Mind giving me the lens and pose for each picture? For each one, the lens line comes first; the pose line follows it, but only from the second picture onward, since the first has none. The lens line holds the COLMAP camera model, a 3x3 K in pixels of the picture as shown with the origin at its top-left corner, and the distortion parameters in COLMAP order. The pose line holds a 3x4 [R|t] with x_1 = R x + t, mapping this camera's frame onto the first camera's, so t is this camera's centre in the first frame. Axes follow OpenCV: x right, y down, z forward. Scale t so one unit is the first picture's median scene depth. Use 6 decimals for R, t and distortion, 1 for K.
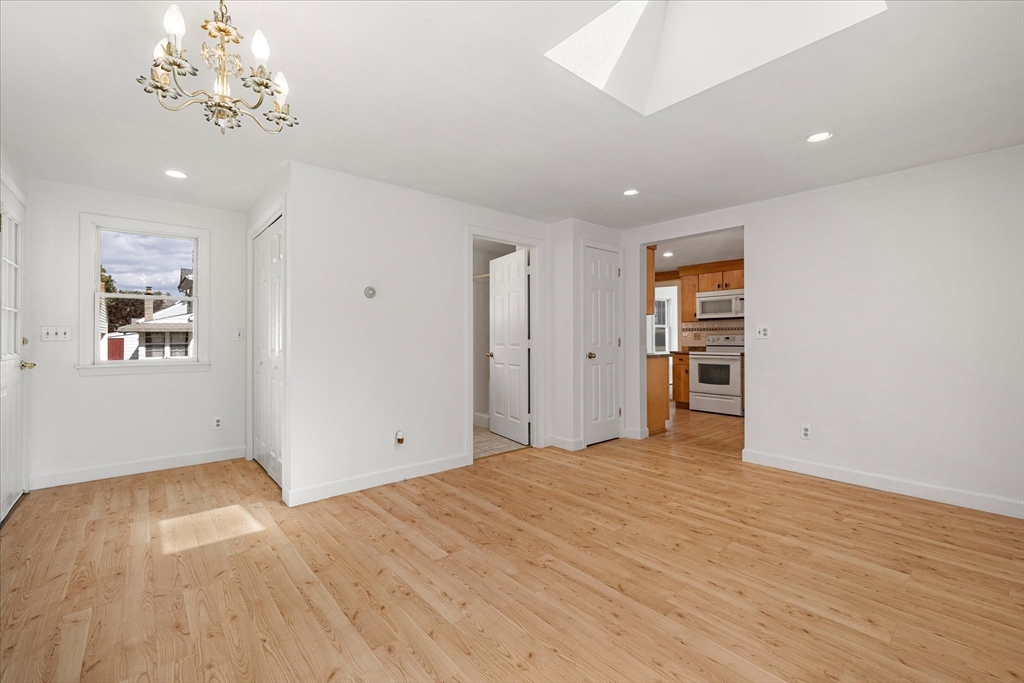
lens RADIAL K [[433.2, 0, 513.0], [0, 433.2, 340.5], [0, 0, 1]] dist [0.001161, 0.000488]
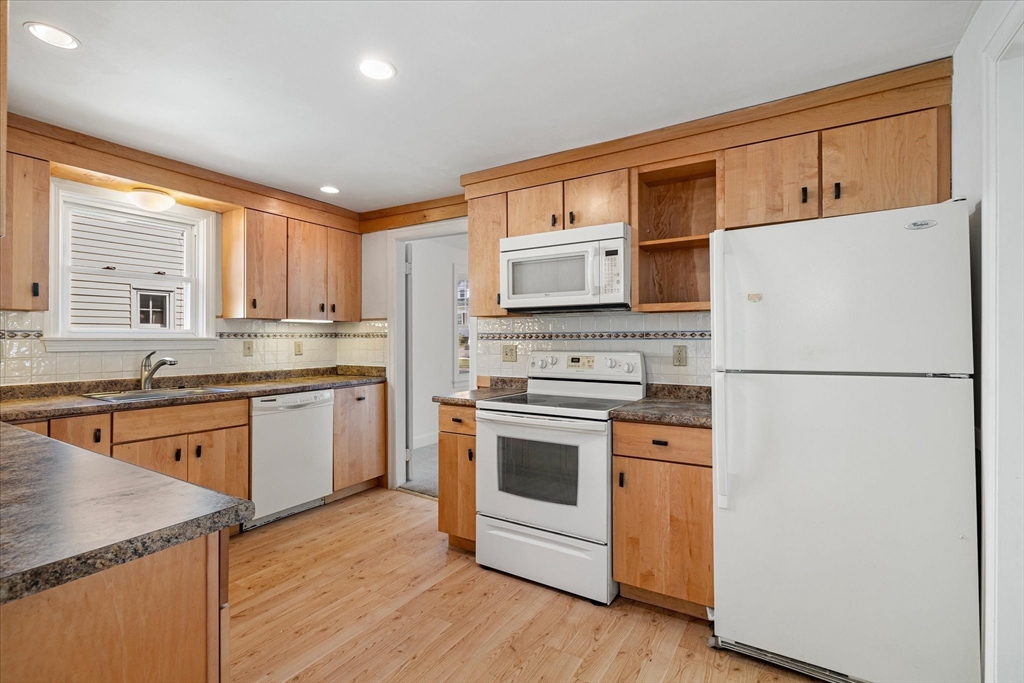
lens RADIAL K [[465.0, 0, 513.3], [0, 465.0, 338.0], [0, 0, 1]] dist [-0.001994, -0.000134]
pose [[0.953992, 0.005977, 0.299771, 0.617398], [-0.003360, 0.999952, -0.009246, -0.041191], [-0.299812, 0.007814, 0.953966, 1.206777]]
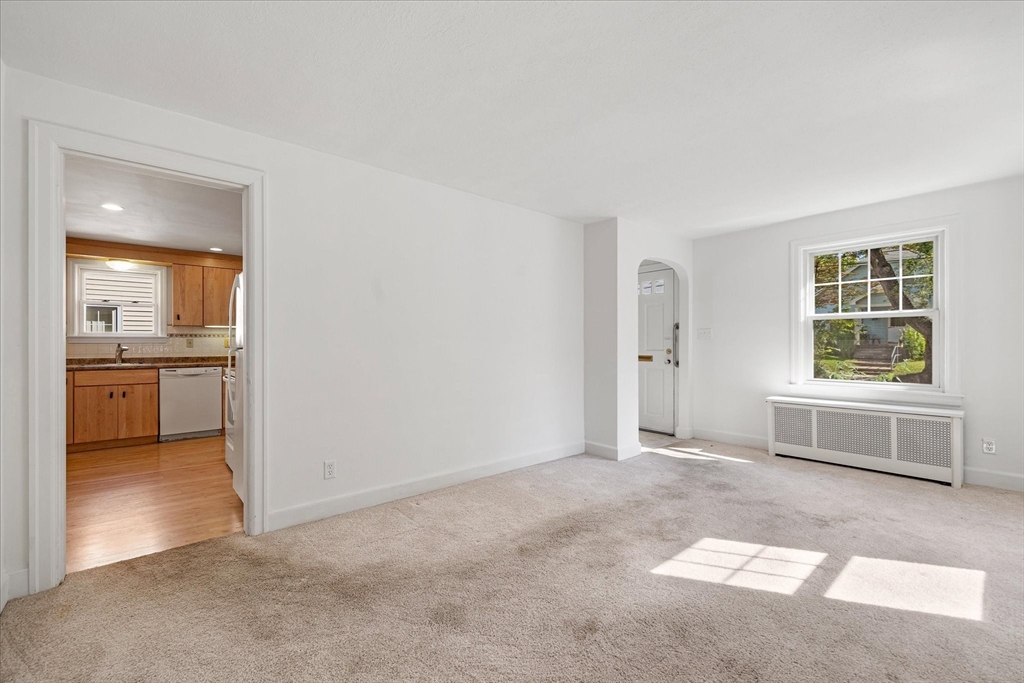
lens RADIAL K [[433.2, 0, 513.0], [0, 433.2, 340.5], [0, 0, 1]] dist [0.001161, 0.000488]
pose [[1.000000, 0.000547, -0.000255, 1.578007], [-0.000550, 0.999941, -0.010834, -0.018260], [0.000249, 0.010834, 0.999941, 0.715597]]
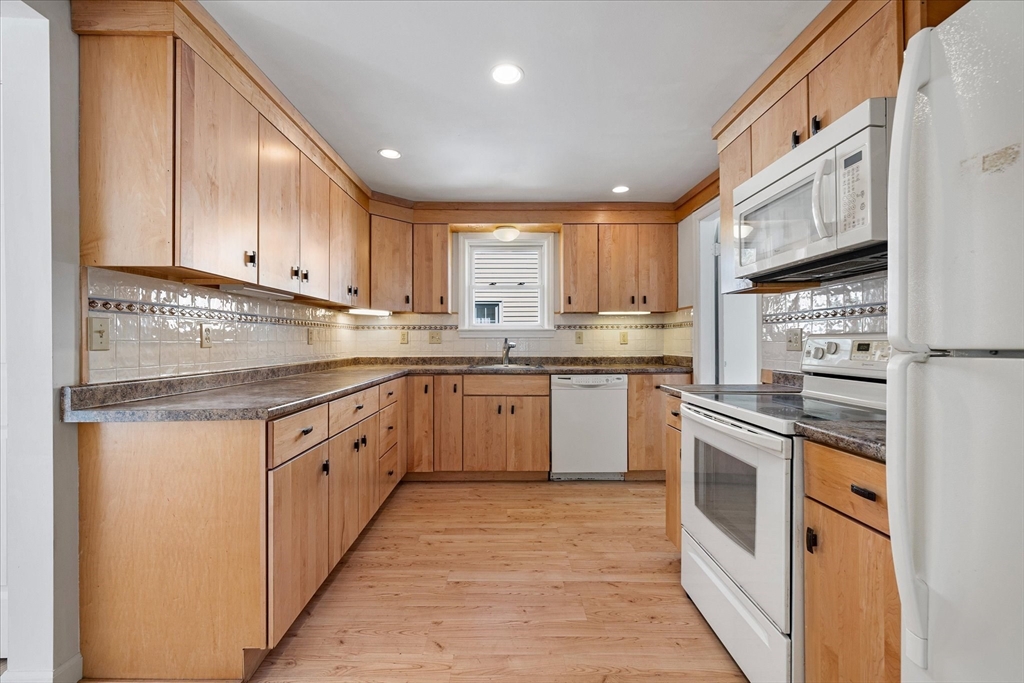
lens RADIAL K [[433.2, 0, 513.0], [0, 433.2, 340.5], [0, 0, 1]] dist [0.001161, 0.000488]
pose [[0.765728, 0.002884, -0.643158, 0.977150], [-0.006171, 0.999977, -0.002863, -0.013946], [0.643135, 0.006162, 0.765728, 1.339866]]
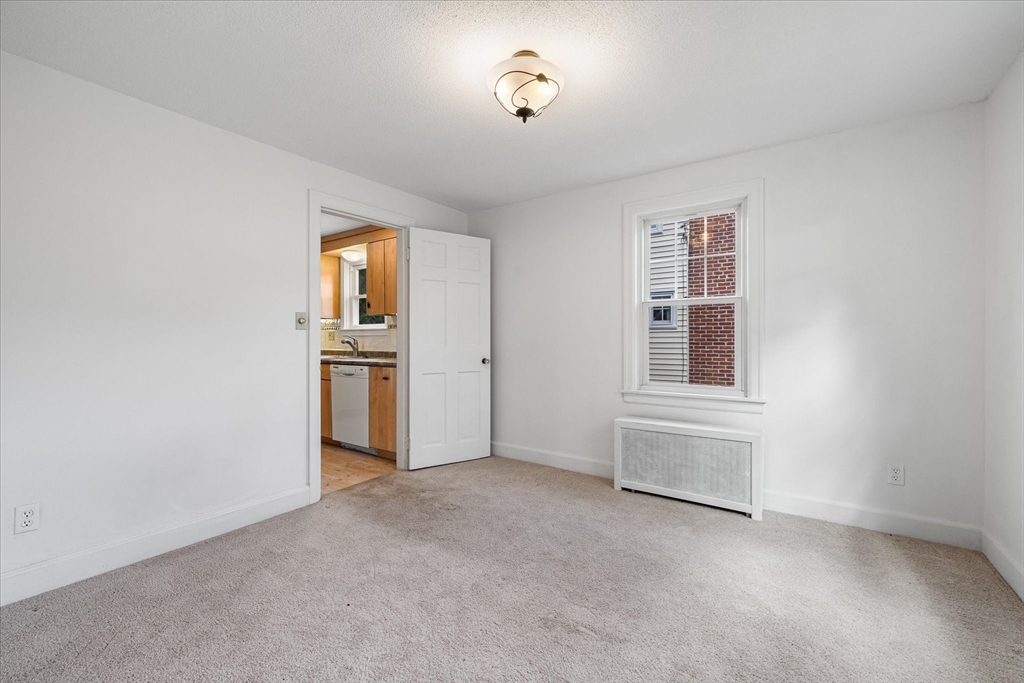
lens RADIAL K [[433.2, 0, 513.0], [0, 433.2, 340.5], [0, 0, 1]] dist [0.001161, 0.000488]
pose [[0.240649, 0.008450, -0.970575, 1.762953], [-0.005721, 0.999957, 0.007287, -0.021409], [0.970595, 0.003799, 0.240687, 2.341644]]
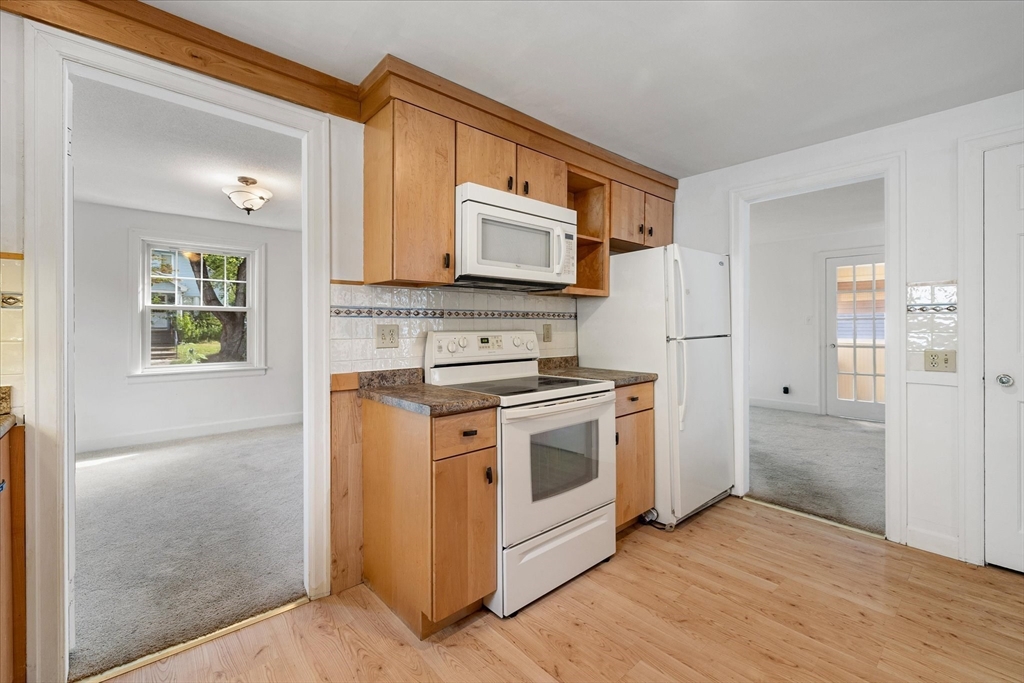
lens RADIAL K [[432.3, 0, 509.8], [0, 432.3, 326.2], [0, 0, 1]] dist [0.001603, 0.000358]
pose [[-0.009519, 0.004636, 0.999944, 0.279955], [0.005767, 0.999973, -0.004582, -0.029796], [-0.999938, 0.005723, -0.009545, 1.917703]]
